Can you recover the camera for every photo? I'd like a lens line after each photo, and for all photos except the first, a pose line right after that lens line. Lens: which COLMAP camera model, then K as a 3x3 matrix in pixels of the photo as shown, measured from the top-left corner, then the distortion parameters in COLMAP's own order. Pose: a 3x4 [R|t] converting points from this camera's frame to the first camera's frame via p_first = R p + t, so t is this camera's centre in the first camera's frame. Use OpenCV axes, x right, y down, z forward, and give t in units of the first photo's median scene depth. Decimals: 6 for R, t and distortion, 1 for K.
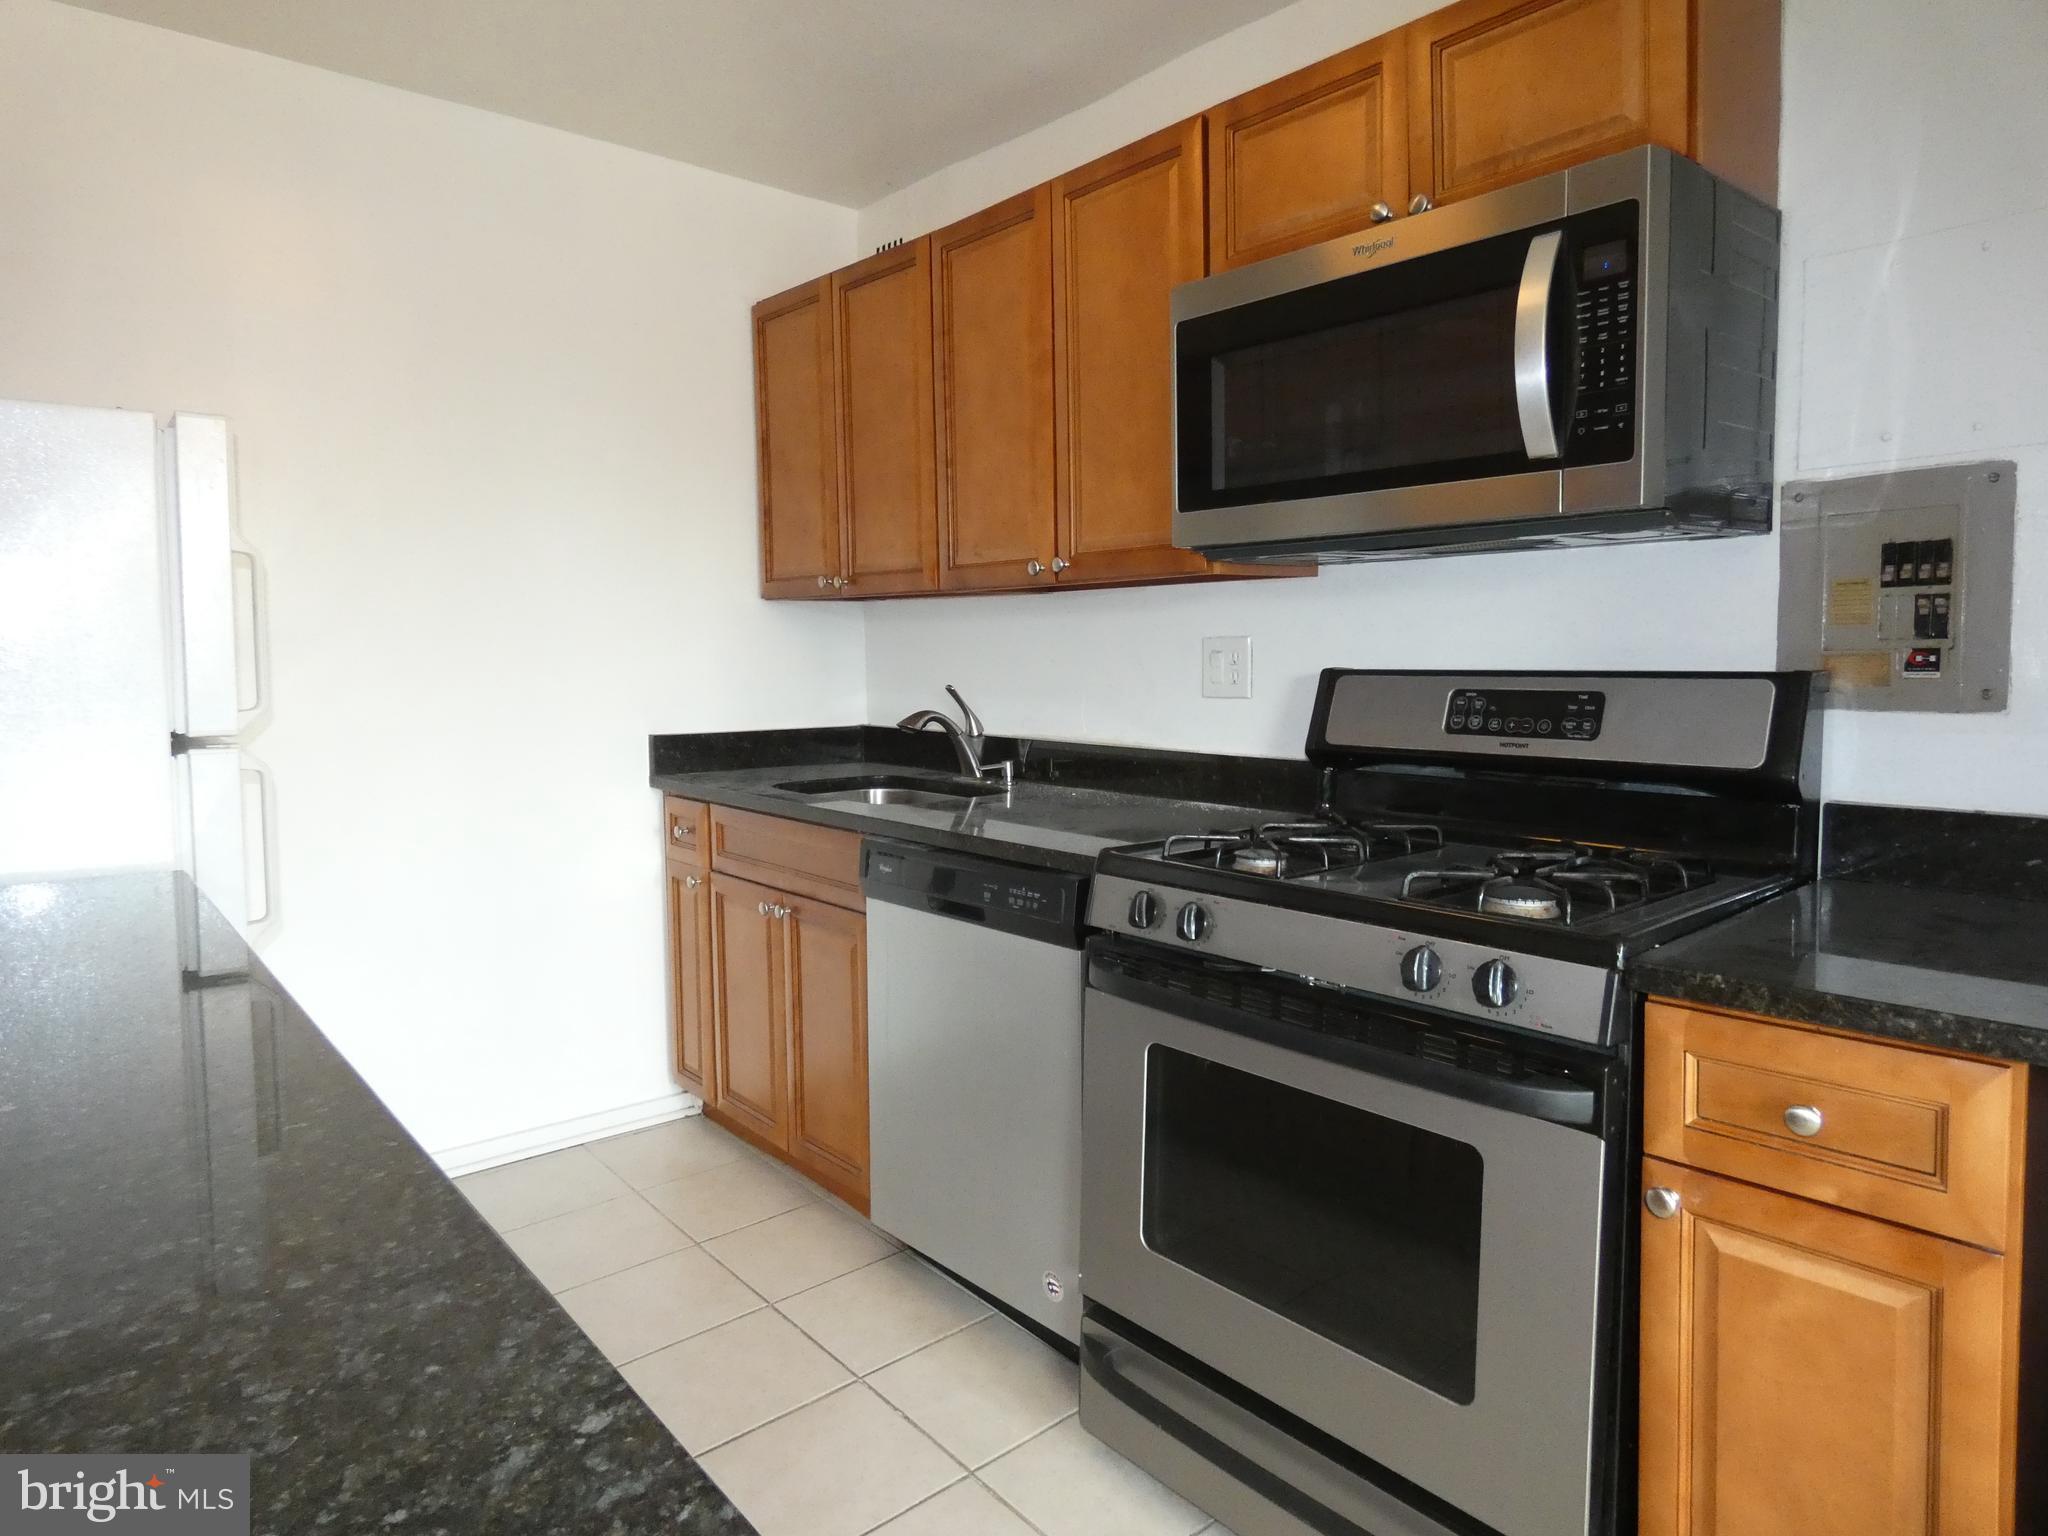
lens RADIAL K [[1227.0, 0, 1022.2], [0, 1227.0, 770.4], [0, 0, 1]] dist [-0.005250, -0.011864]
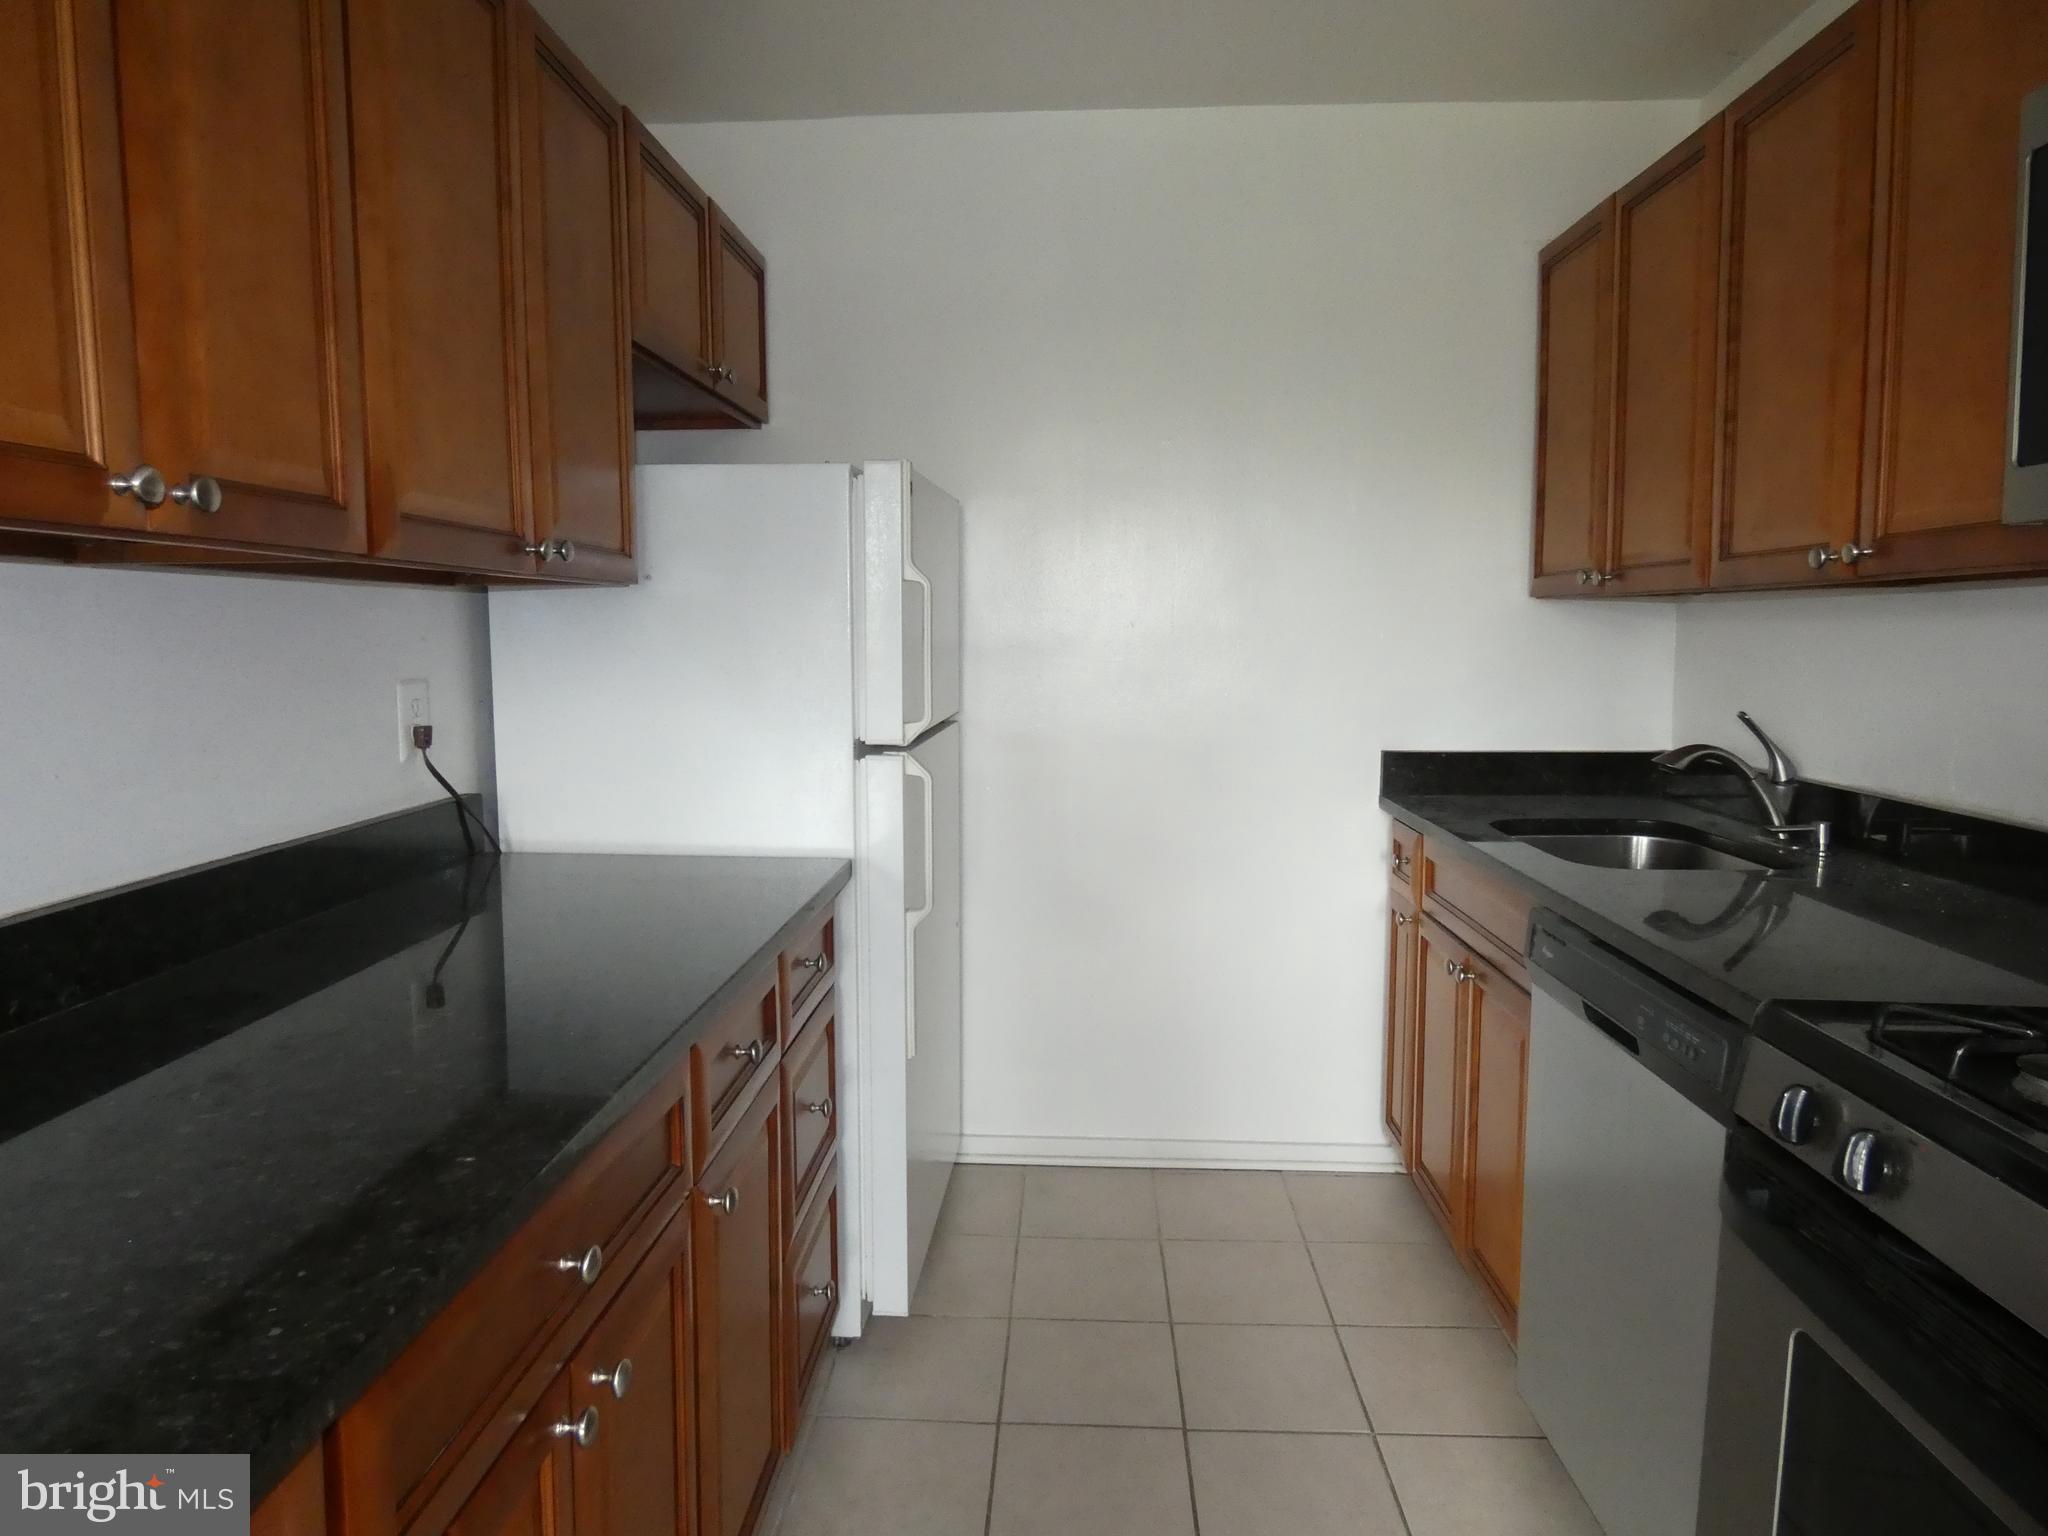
lens RADIAL K [[1227.0, 0, 1023.8], [0, 1227.0, 768.2], [0, 0, 1]] dist [-0.005250, -0.011864]
pose [[0.724896, 0.074487, -0.684819, 0.136308], [-0.064943, 0.997099, 0.039709, -0.037066], [0.685790, 0.015690, 0.727630, 0.159927]]
